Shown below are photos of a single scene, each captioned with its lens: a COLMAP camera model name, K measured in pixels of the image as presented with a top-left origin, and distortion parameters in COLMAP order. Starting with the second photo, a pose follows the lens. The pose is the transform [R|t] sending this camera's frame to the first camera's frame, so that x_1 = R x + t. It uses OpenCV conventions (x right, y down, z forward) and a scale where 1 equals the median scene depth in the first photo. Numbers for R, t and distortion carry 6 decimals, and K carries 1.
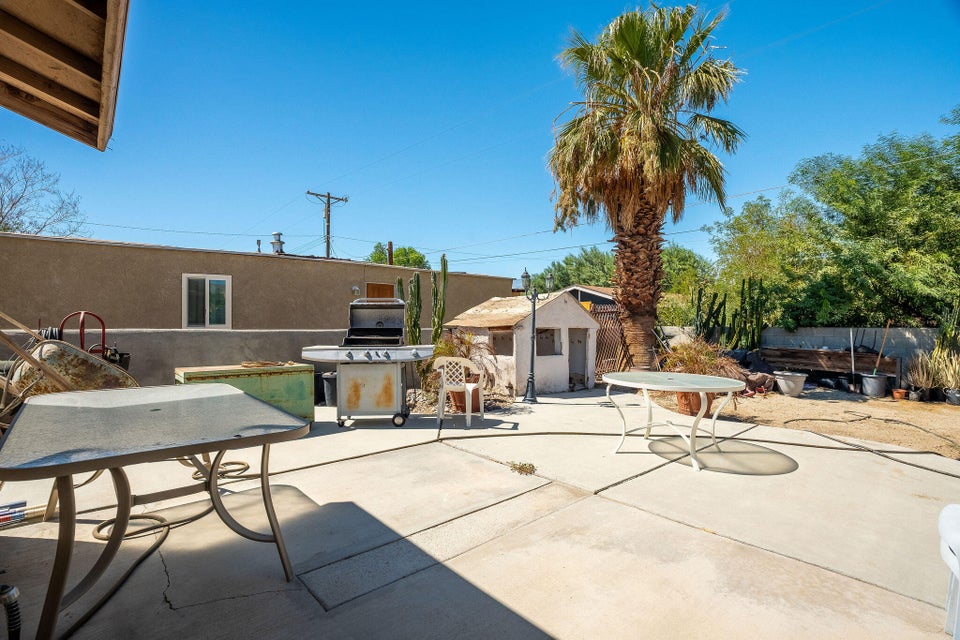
lens RADIAL K [[440.0, 0, 480.0], [0, 440.0, 320.0], [0, 0, 1]] dist [-0.075016, 0.027357]
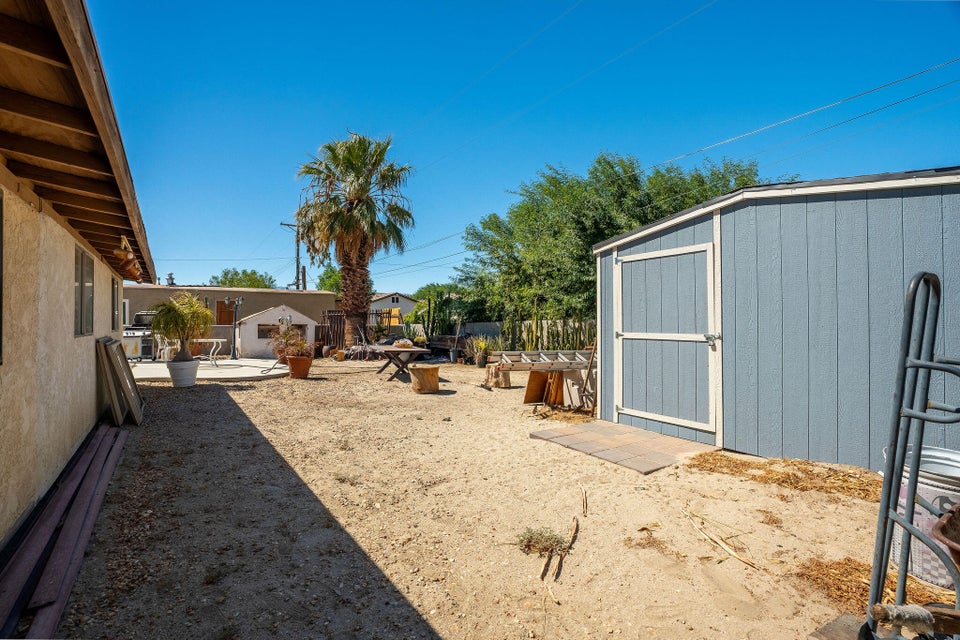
lens RADIAL K [[440.0, 0, 480.0], [0, 440.0, 320.0], [0, 0, 1]] dist [-0.075016, 0.027357]
pose [[0.993117, -0.012774, -0.116430, 1.273426], [0.011764, 0.999887, -0.009358, 0.028274], [0.116536, 0.007924, 0.993155, -0.748712]]
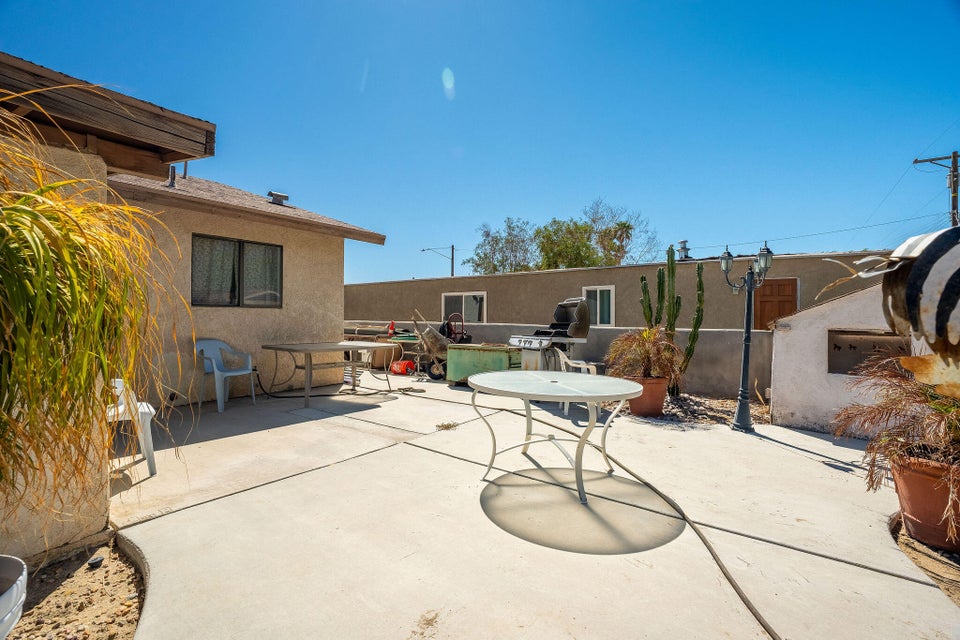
lens RADIAL K [[440.0, 0, 480.0], [0, 440.0, 320.0], [0, 0, 1]] dist [-0.075016, 0.027357]
pose [[0.218712, -0.009218, -0.975746, 0.597142], [-0.012562, 0.999846, -0.012261, 0.018655], [0.975709, 0.014939, 0.218562, 0.352126]]
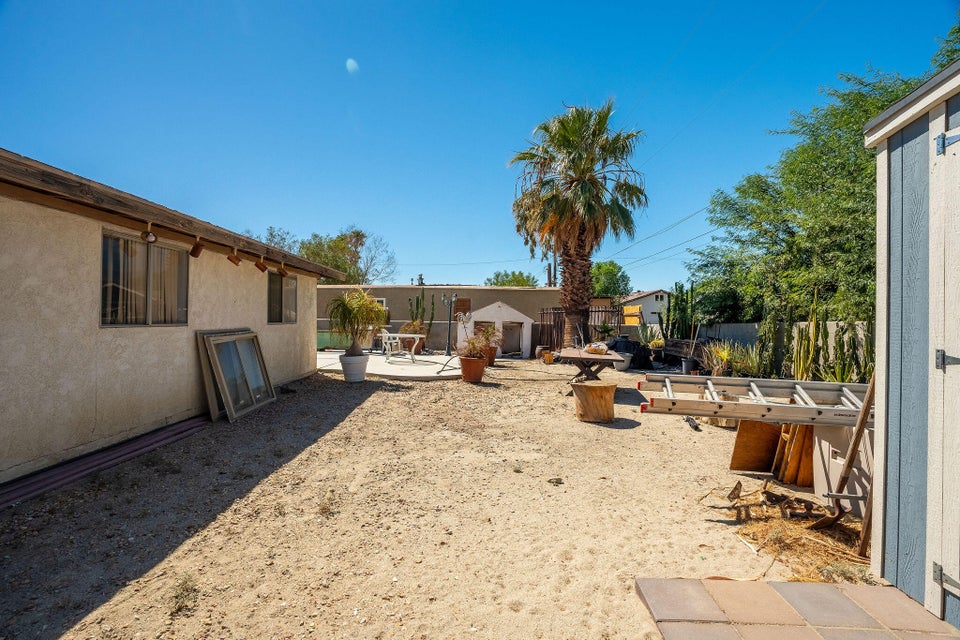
lens RADIAL K [[440.0, 0, 480.0], [0, 440.0, 320.0], [0, 0, 1]] dist [-0.075016, 0.027357]
pose [[0.744719, 0.000341, -0.667378, 1.367942], [-0.009107, 0.999912, -0.009652, 0.030649], [0.667316, 0.013265, 0.744656, -0.391402]]
